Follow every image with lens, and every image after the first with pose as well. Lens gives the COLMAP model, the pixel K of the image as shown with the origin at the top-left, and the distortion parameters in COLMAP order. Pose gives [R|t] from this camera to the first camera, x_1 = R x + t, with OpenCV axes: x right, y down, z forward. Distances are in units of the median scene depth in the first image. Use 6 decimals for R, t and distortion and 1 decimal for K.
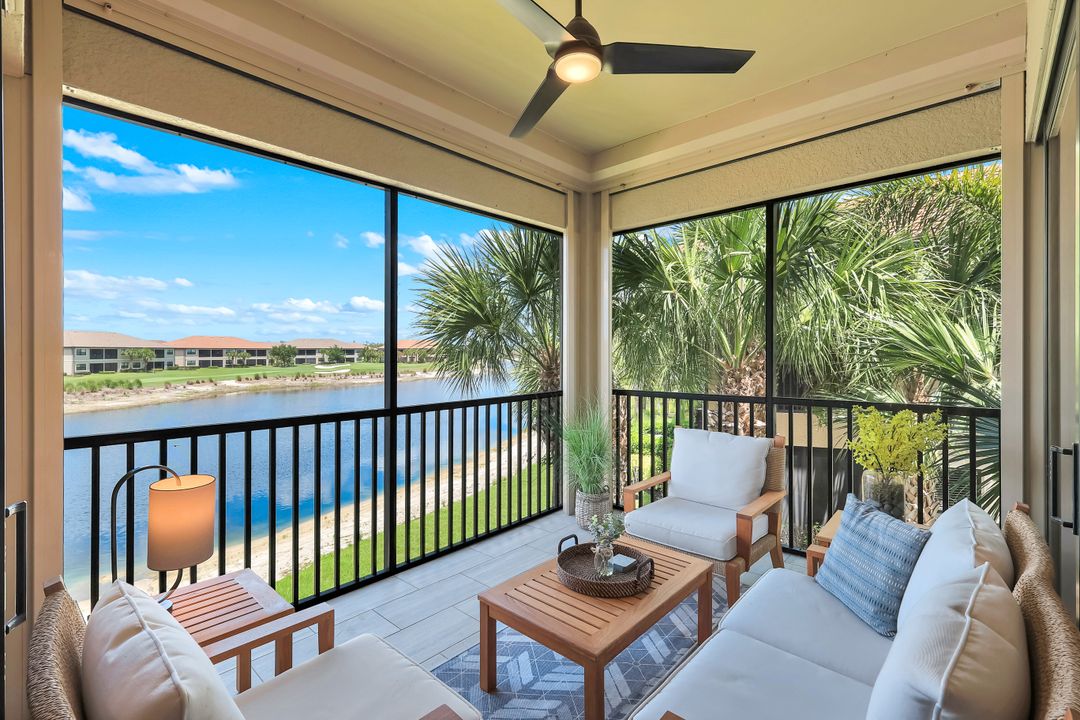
lens RADIAL K [[482.1, 0, 540.3], [0, 482.1, 354.5], [0, 0, 1]] dist [0.003374, 0.000013]
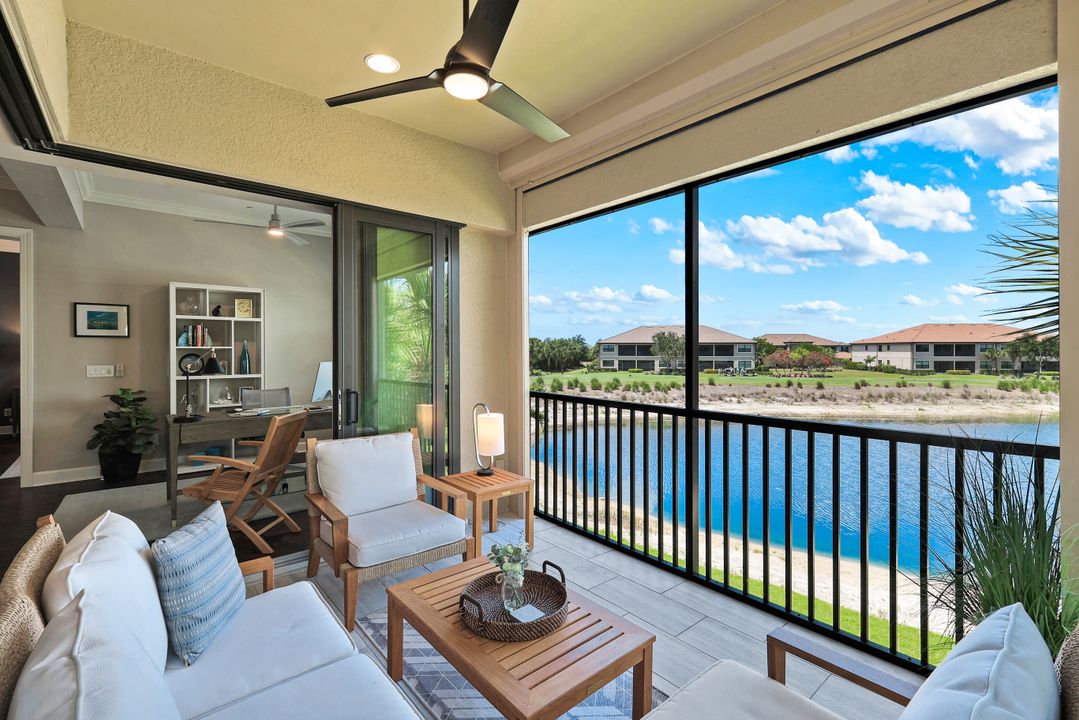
lens RADIAL K [[475.8, 0, 538.8], [0, 475.8, 350.4], [0, 0, 1]] dist [0.003622, 0.000346]
pose [[-0.113819, 0.000271, -0.993501, 0.683350], [-0.005804, 0.999983, 0.000938, -0.008624], [0.993485, 0.005873, -0.113816, 0.792758]]
